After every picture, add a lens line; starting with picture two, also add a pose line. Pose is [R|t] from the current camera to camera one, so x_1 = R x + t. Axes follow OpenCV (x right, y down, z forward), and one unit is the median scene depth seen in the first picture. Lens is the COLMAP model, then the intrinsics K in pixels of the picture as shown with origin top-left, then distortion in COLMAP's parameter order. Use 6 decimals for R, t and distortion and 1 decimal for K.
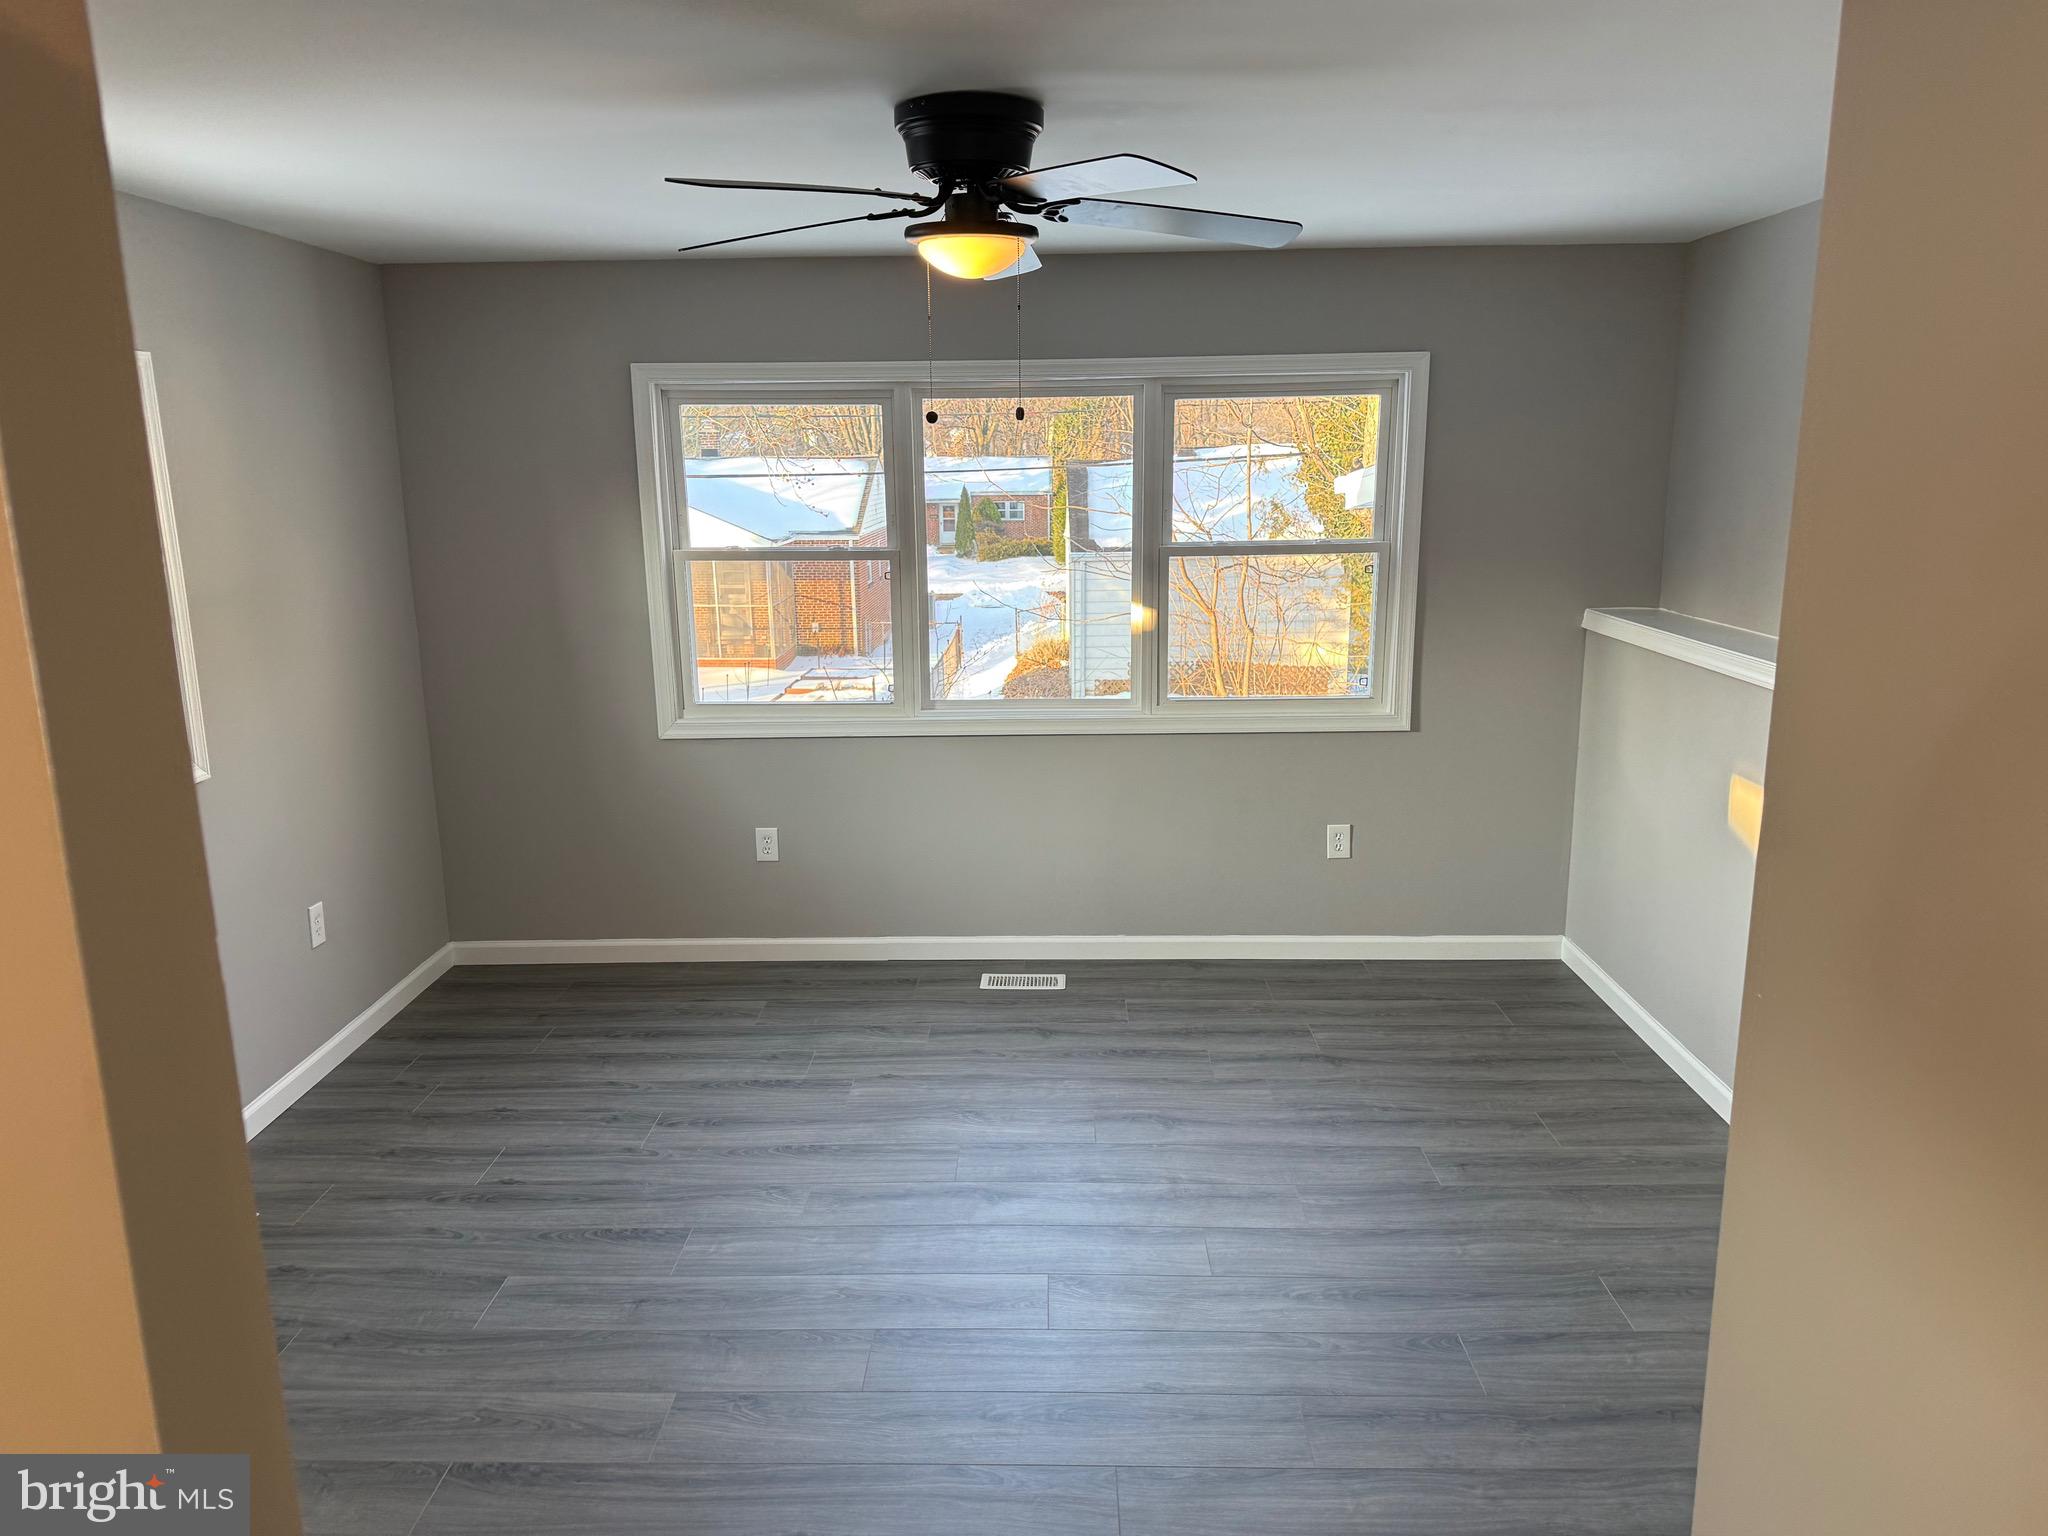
lens RADIAL K [[1435.9, 0, 1018.6], [0, 1435.9, 765.3], [0, 0, 1]] dist [0.084700, -0.096247]
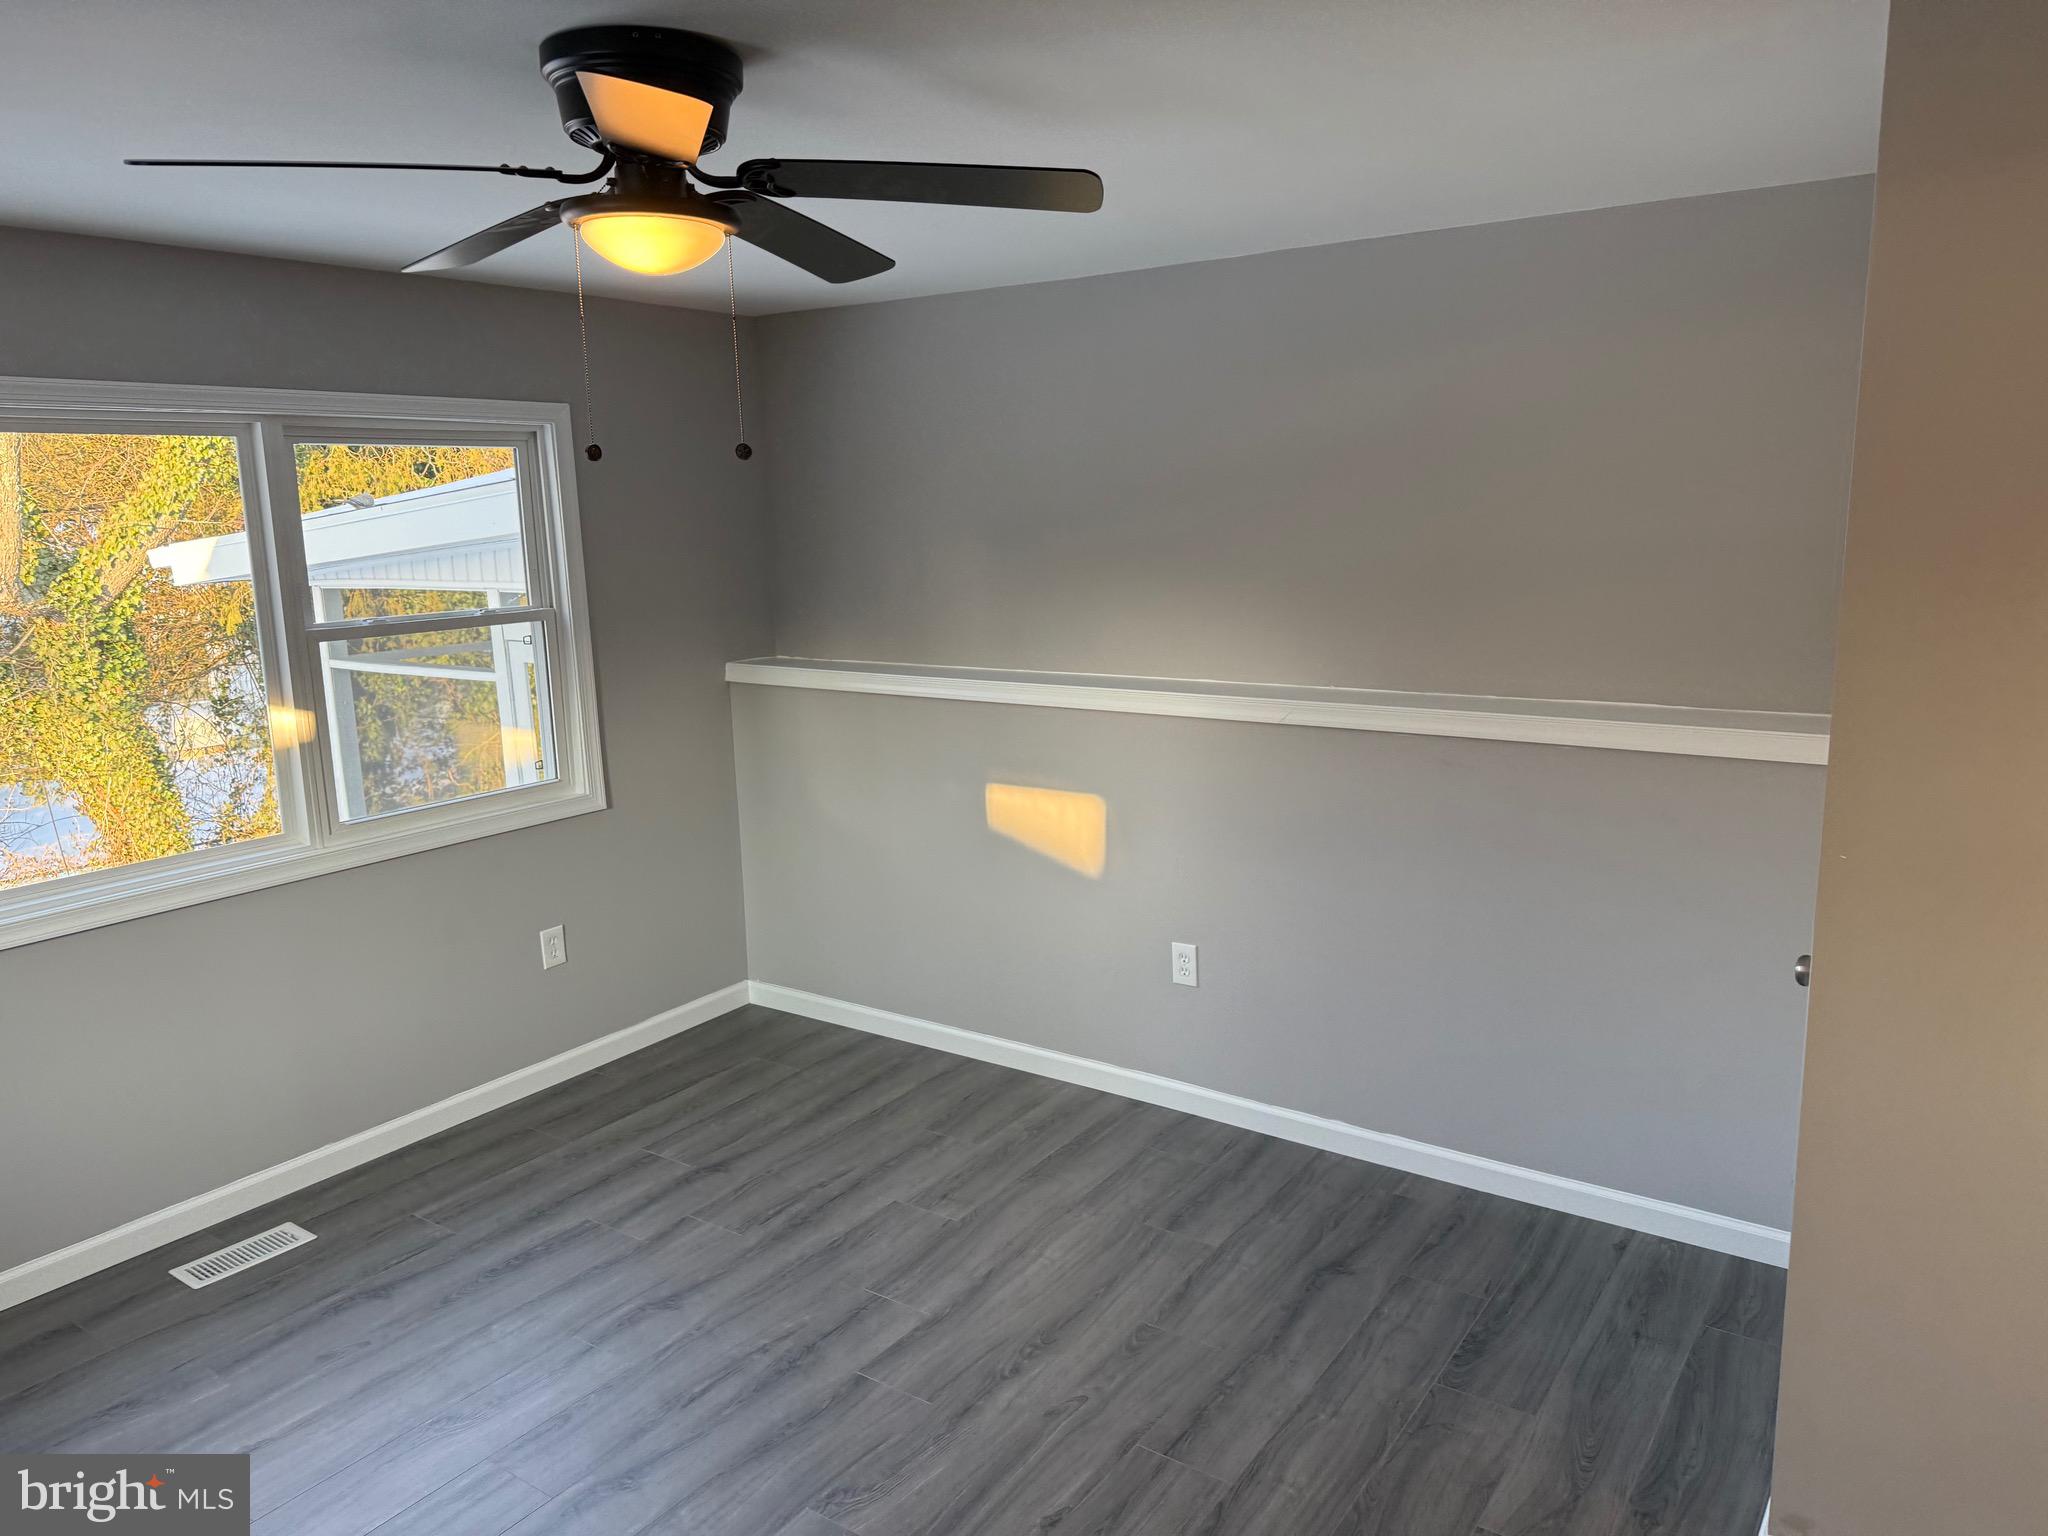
lens RADIAL K [[1435.9, 0, 1024.5], [0, 1435.9, 756.7], [0, 0, 1]] dist [0.084700, -0.096247]
pose [[0.550119, -0.149382, 0.821617, -0.358429], [0.192674, 0.980030, 0.049178, -0.053417], [-0.812555, 0.131250, 0.567915, 0.266780]]
